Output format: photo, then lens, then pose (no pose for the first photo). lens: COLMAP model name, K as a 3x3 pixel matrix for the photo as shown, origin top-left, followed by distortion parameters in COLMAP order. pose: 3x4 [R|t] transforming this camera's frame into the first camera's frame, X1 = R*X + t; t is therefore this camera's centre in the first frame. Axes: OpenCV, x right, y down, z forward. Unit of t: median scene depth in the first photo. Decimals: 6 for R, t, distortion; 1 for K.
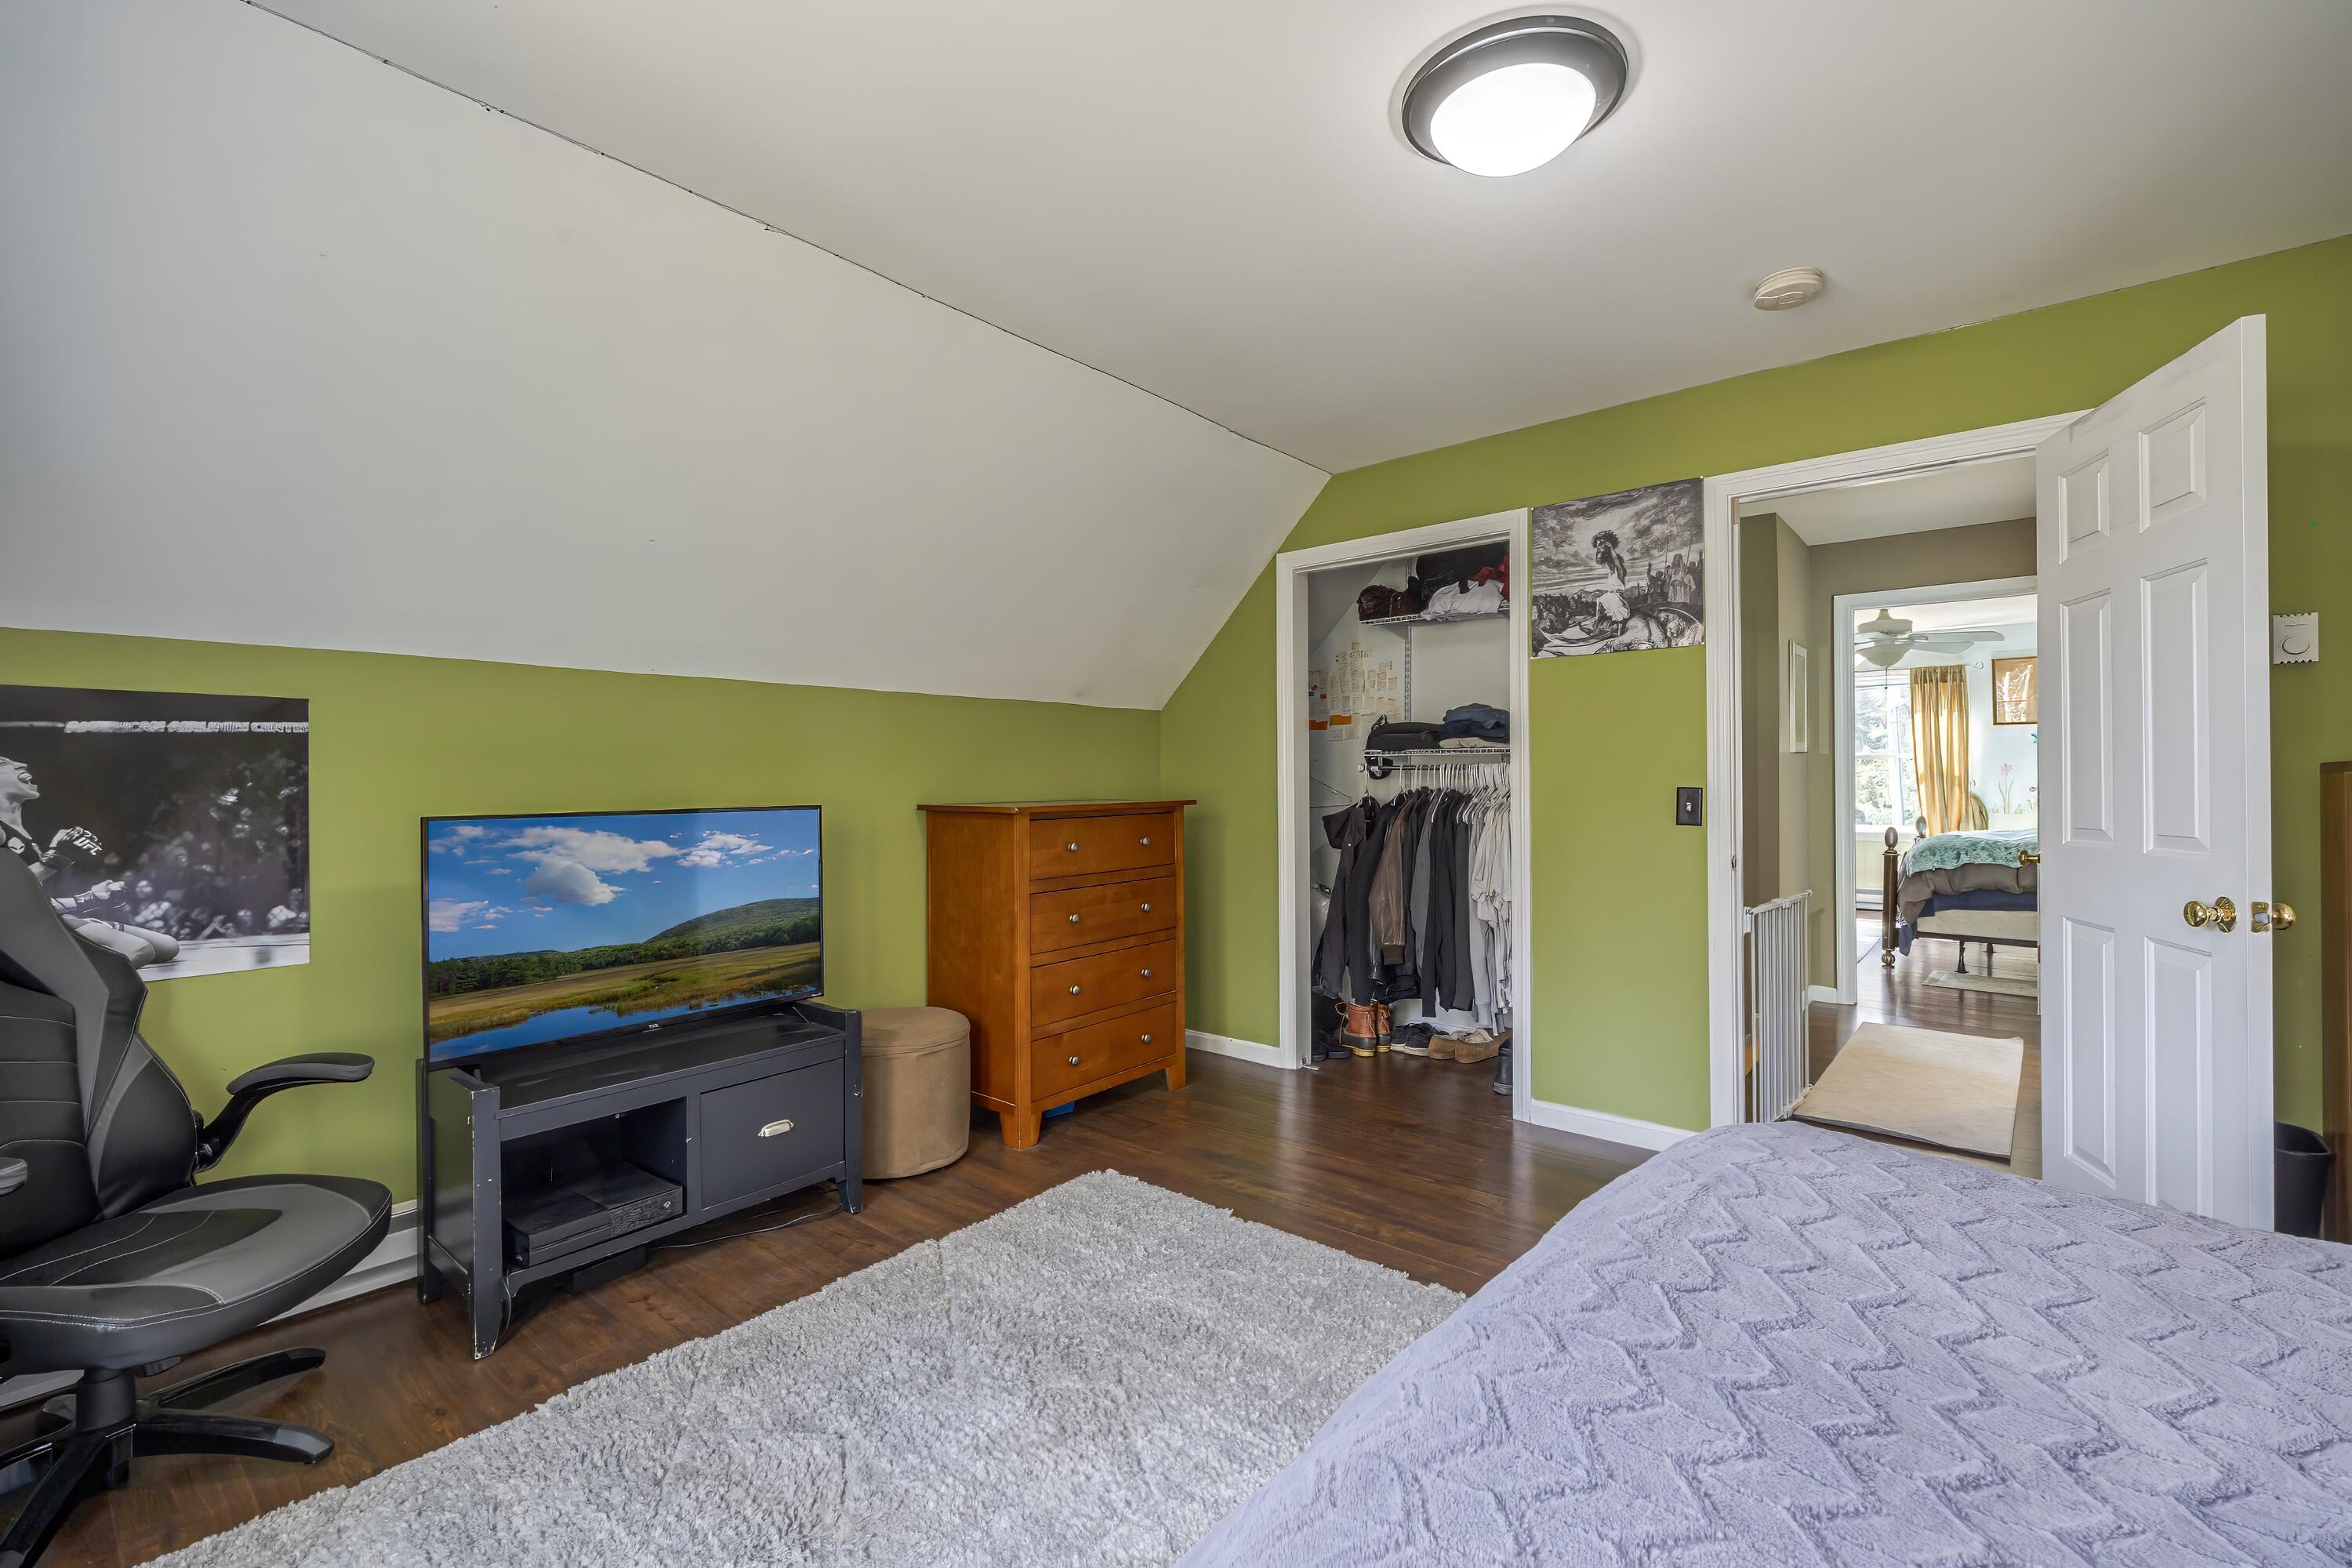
lens RADIAL K [[1029.2, 0, 1178.6], [0, 1029.2, 781.5], [0, 0, 1]] dist [0.000434, 0.000129]
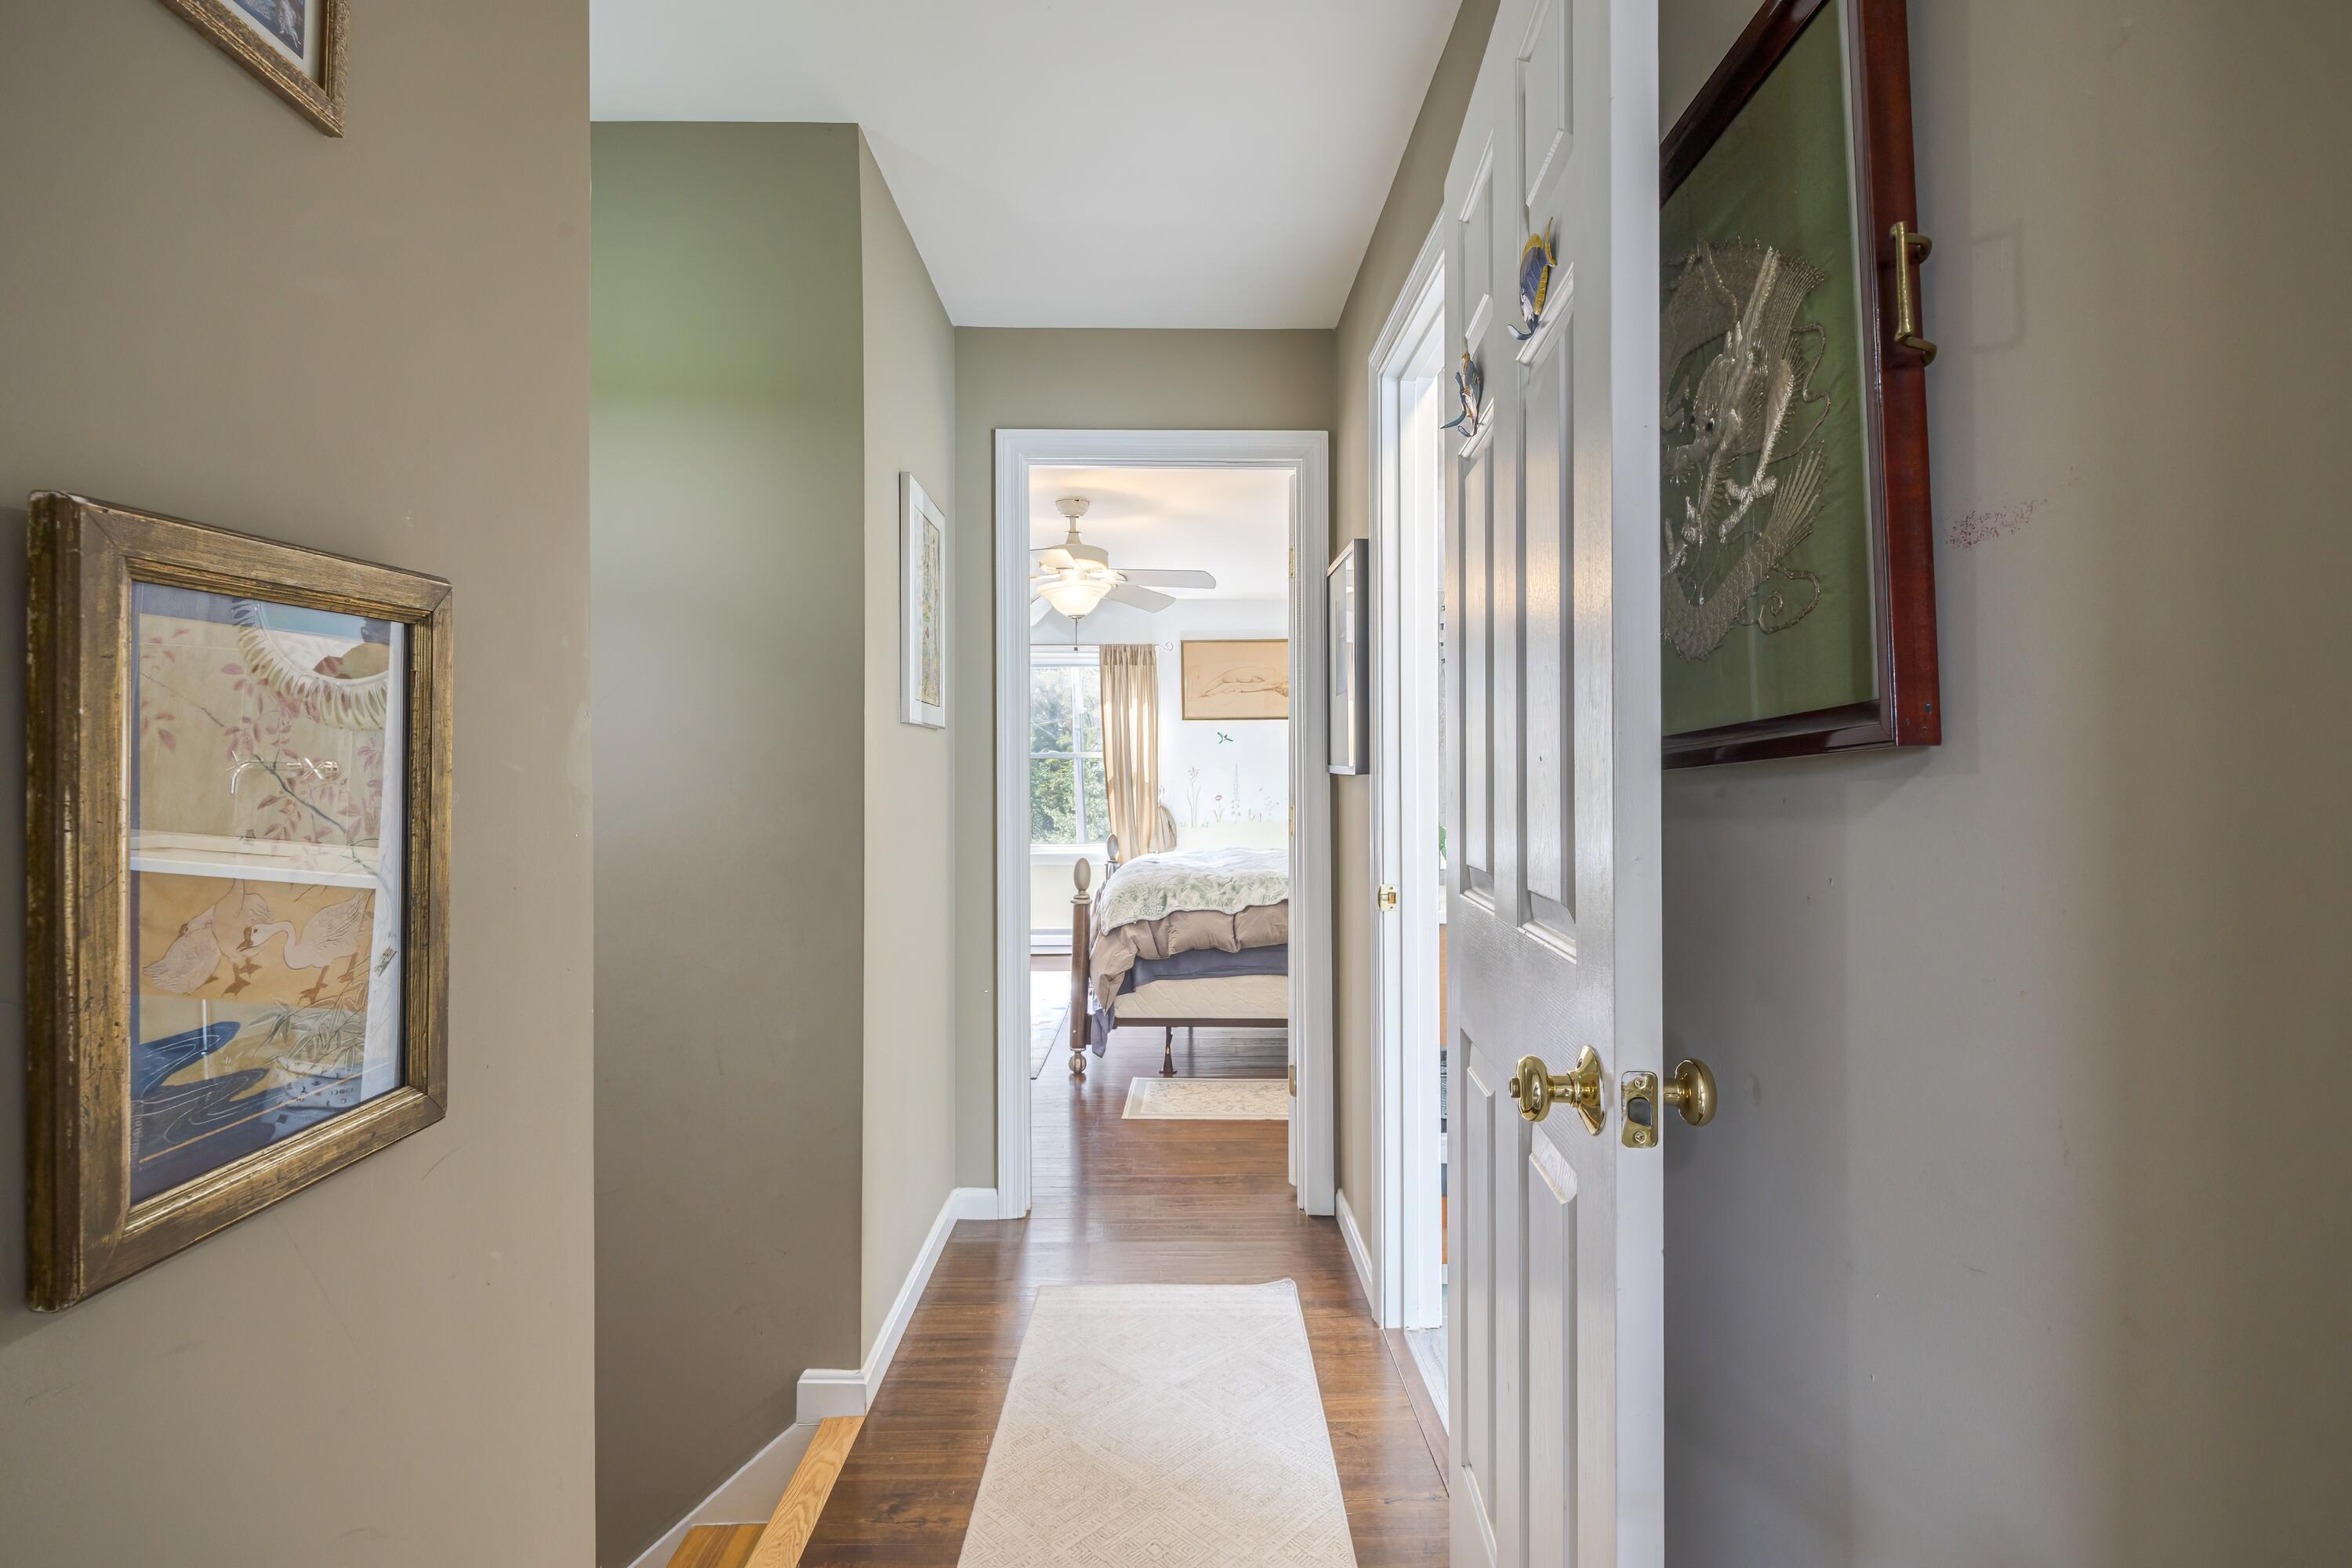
lens RADIAL K [[1076.7, 0, 1178.5], [0, 1076.7, 782.0], [0, 0, 1]] dist [0.000482, 0.000032]
pose [[0.763104, 0.007337, 0.646234, 0.304130], [-0.003961, 0.999970, -0.006676, 0.000488], [-0.646263, 0.002535, 0.763110, 0.449449]]
